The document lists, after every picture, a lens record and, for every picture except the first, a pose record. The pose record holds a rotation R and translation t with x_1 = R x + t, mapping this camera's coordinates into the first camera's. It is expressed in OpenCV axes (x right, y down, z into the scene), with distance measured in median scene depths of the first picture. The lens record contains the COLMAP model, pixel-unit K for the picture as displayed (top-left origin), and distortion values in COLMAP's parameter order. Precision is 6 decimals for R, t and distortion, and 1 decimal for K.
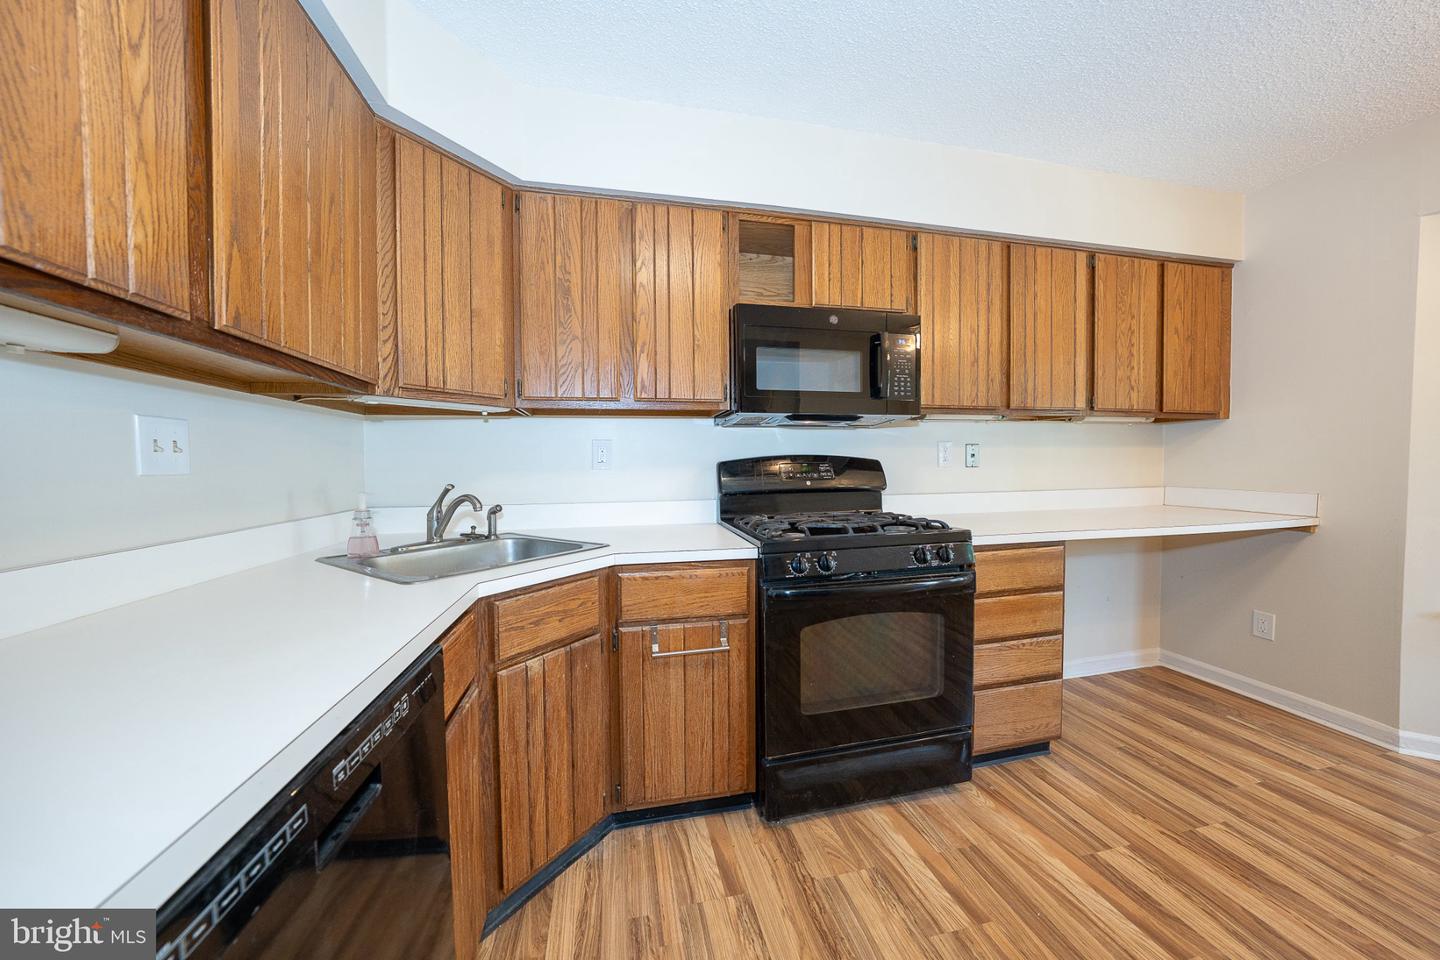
lens RADIAL K [[493.3, 0, 717.6], [0, 493.3, 478.4], [0, 0, 1]] dist [-0.025217, 0.004751]
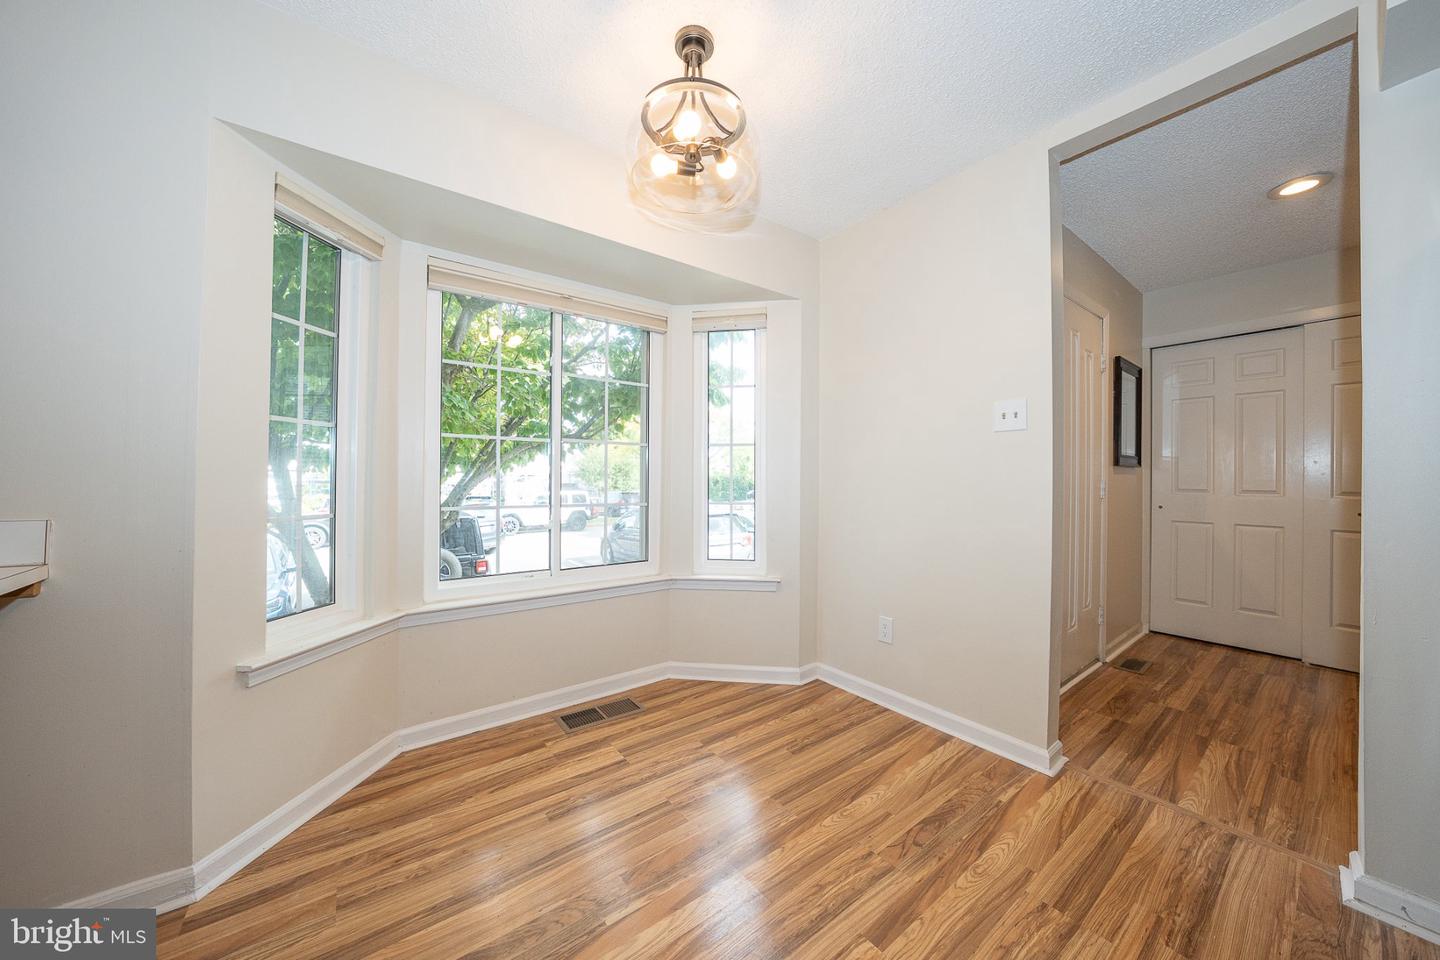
lens RADIAL K [[493.3, 0, 719.4], [0, 493.3, 479.6], [0, 0, 1]] dist [-0.025217, 0.004751]
pose [[-0.418855, 0.010604, 0.907991, 0.446660], [0.022325, 0.999750, -0.001378, 0.001450], [-0.907779, 0.019693, -0.418987, 0.534716]]
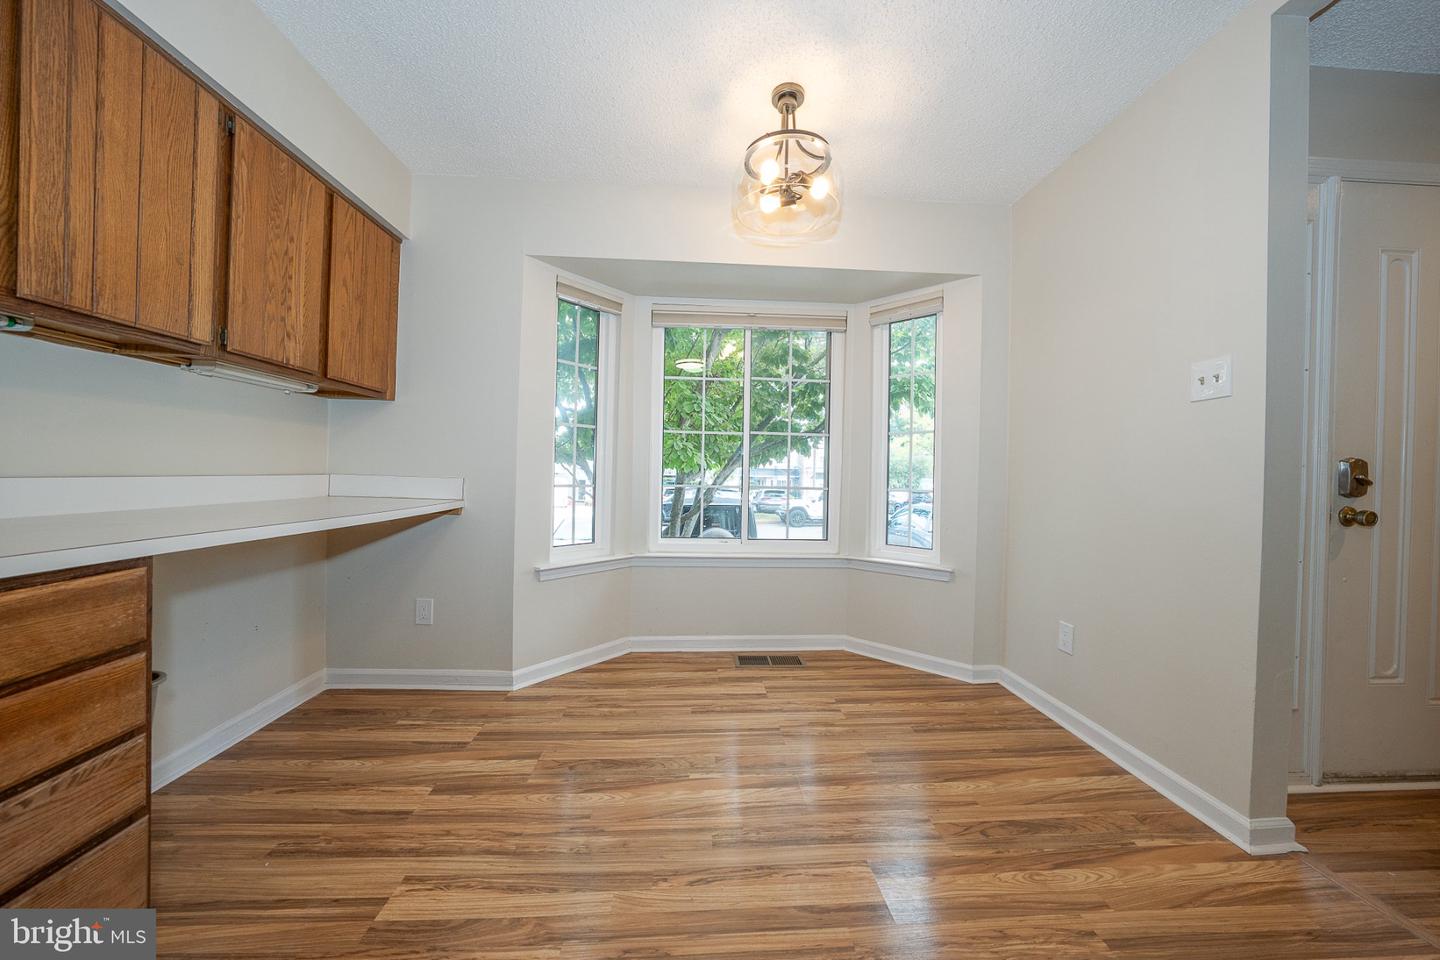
lens RADIAL K [[493.3, 0, 720.7], [0, 493.3, 479.2], [0, 0, 1]] dist [-0.025217, 0.004751]
pose [[0.153445, 0.005893, 0.988140, 0.241082], [0.003605, 0.999972, -0.006524, 0.040702], [-0.988151, 0.004563, 0.153420, 0.250322]]
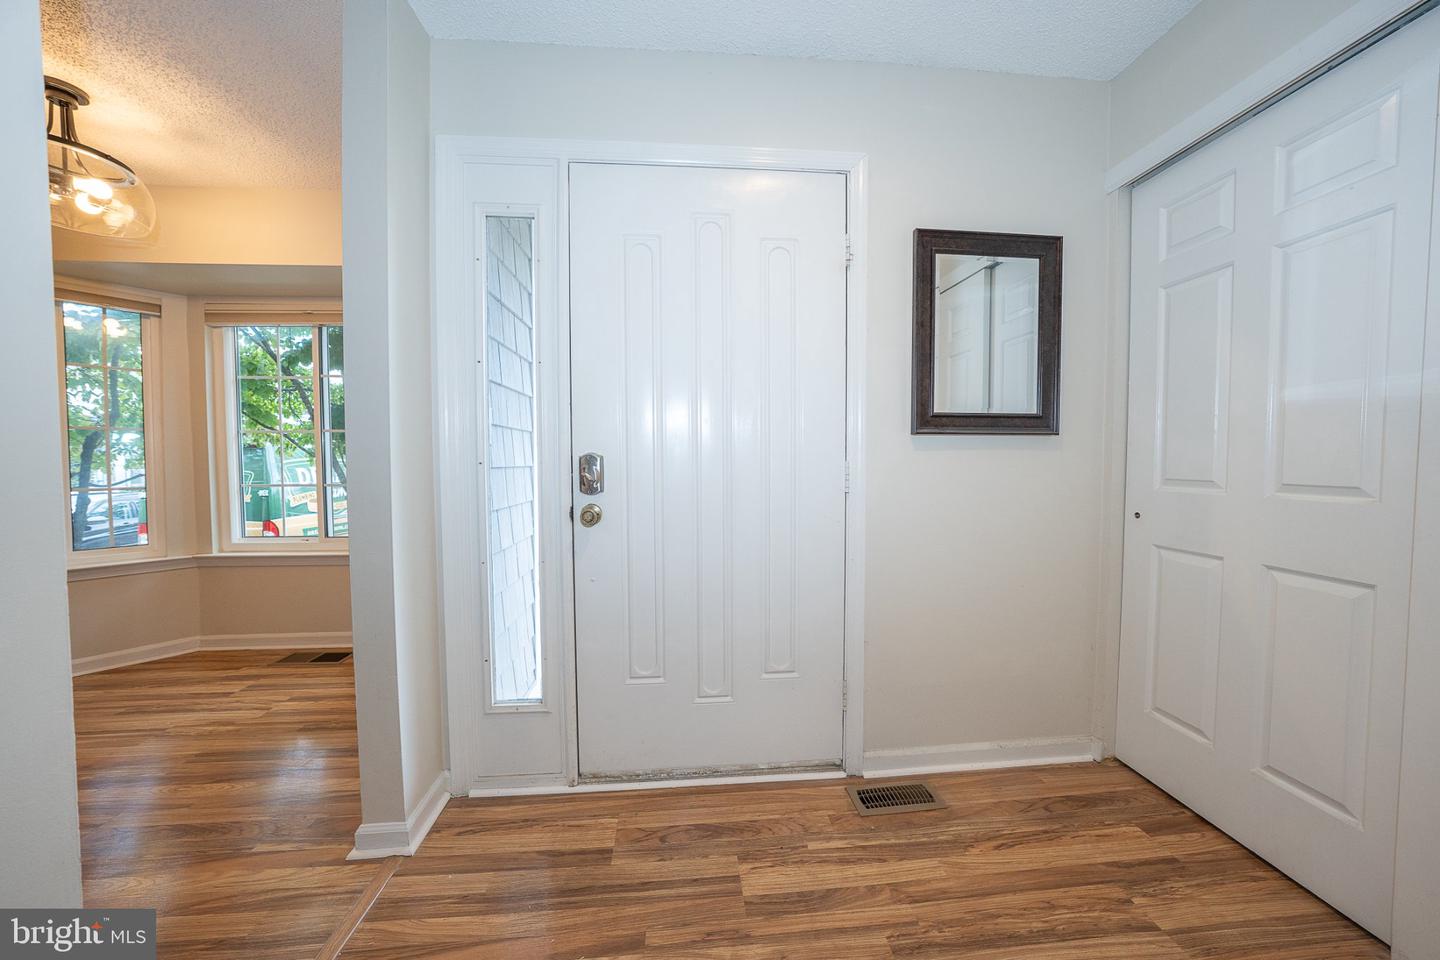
lens RADIAL K [[493.3, 0, 725.1], [0, 493.3, 481.5], [0, 0, 1]] dist [-0.025217, 0.004751]
pose [[0.138701, -0.032872, 0.989789, 0.436707], [0.025022, 0.999246, 0.029679, 0.031418], [-0.990018, 0.020650, 0.139419, -0.954830]]
